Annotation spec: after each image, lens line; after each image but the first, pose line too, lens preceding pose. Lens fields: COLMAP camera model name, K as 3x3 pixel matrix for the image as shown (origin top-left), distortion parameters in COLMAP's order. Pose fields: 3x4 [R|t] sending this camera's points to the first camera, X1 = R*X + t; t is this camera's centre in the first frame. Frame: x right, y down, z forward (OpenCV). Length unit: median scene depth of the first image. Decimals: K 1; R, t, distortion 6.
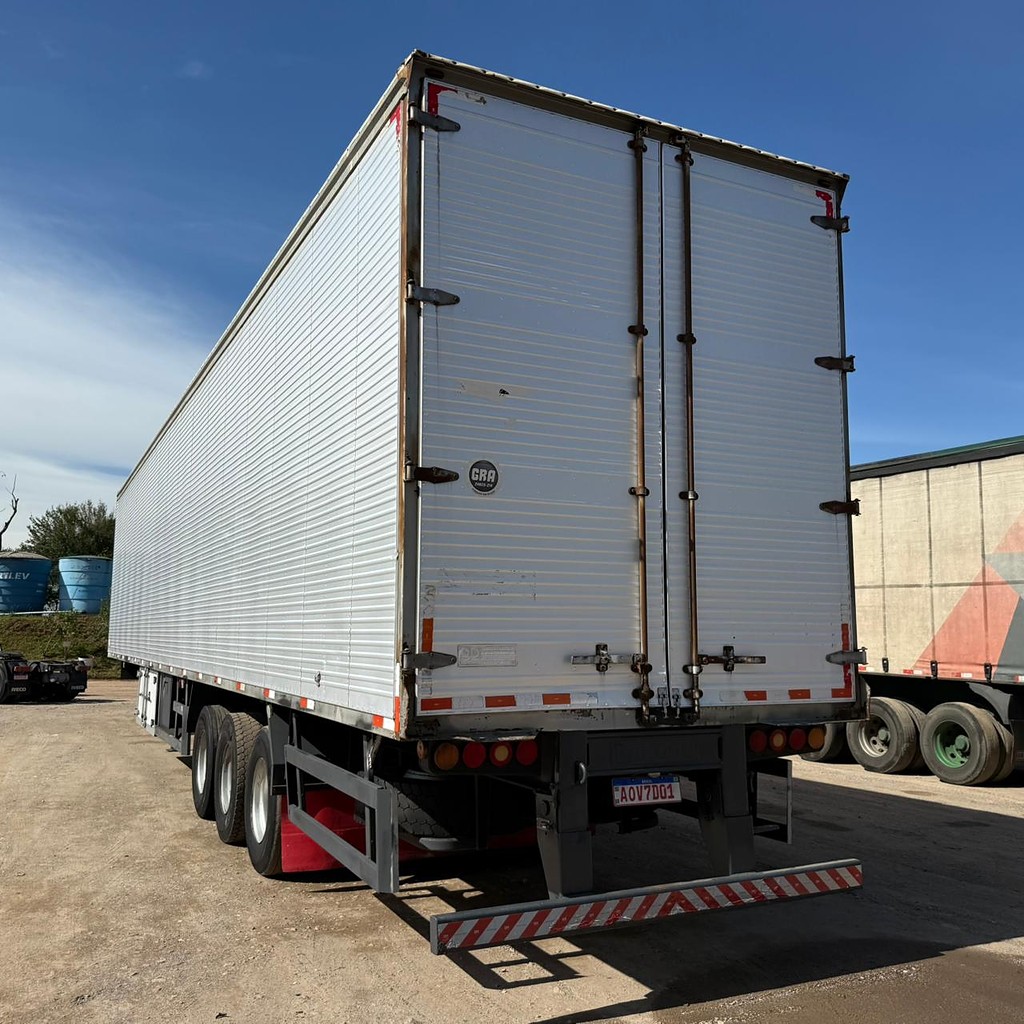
lens RADIAL K [[974.0, 0, 520.7], [0, 974.0, 535.5], [0, 0, 1]] dist [-0.011166, 0.000000]
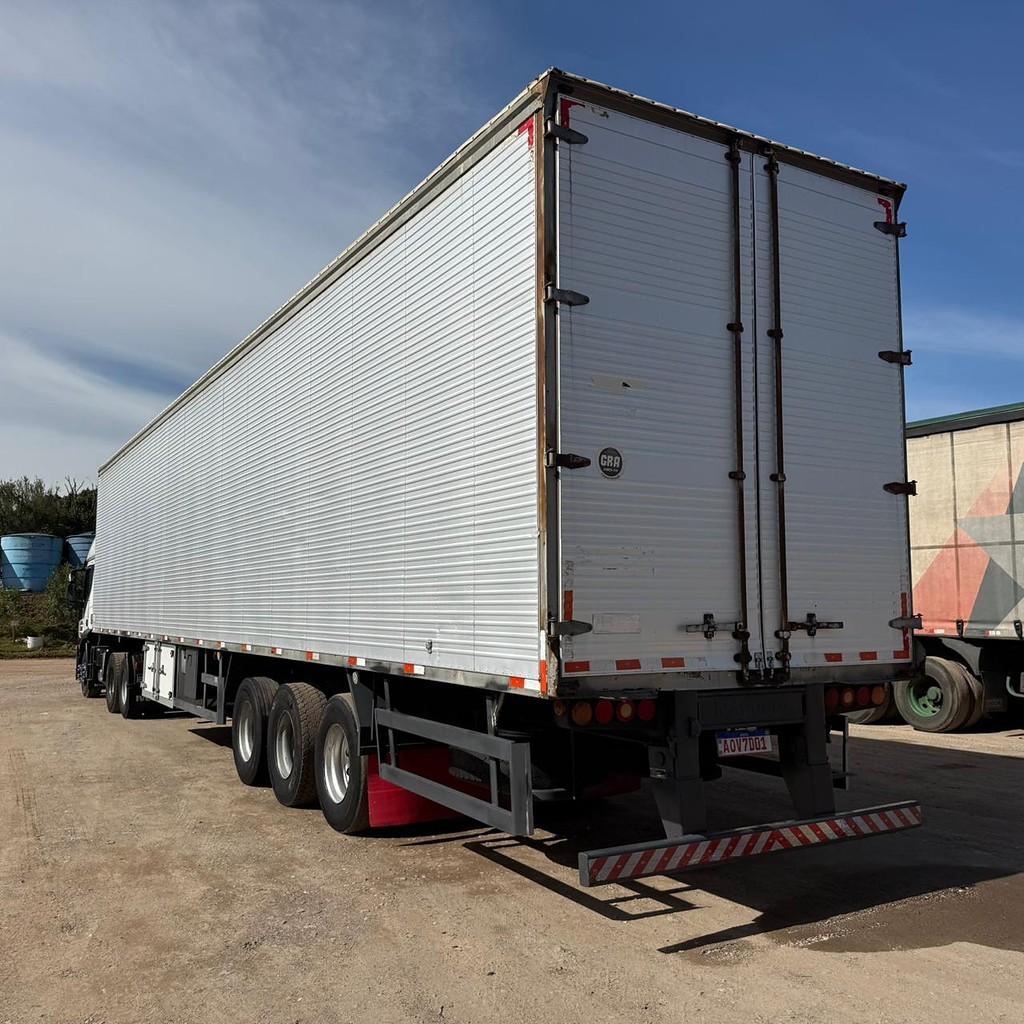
lens RADIAL K [[974.0, 0, 514.7], [0, 974.0, 544.2], [0, 0, 1]] dist [-0.011166, 0.000000]
pose [[0.997842, -0.005005, 0.065475, -0.199766], [0.002697, 0.999373, 0.035295, -0.005932], [-0.065611, -0.035042, 0.997230, -0.087048]]
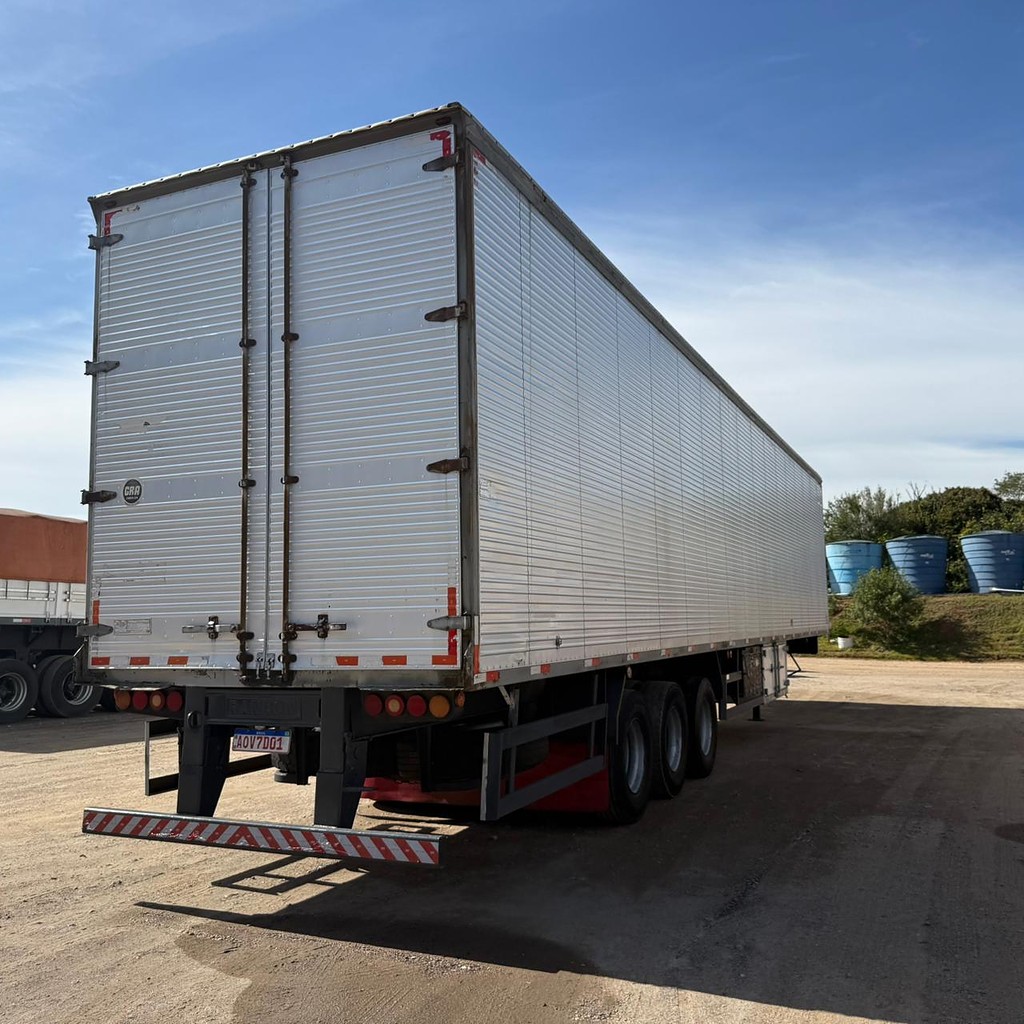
lens RADIAL K [[974.0, 0, 528.2], [0, 974.0, 535.4], [0, 0, 1]] dist [-0.011166, 0.000000]
pose [[0.637194, -0.082184, -0.766309, 1.192803], [0.096792, 0.994959, -0.026223, 0.077738], [0.764601, -0.057463, 0.641937, 0.495036]]
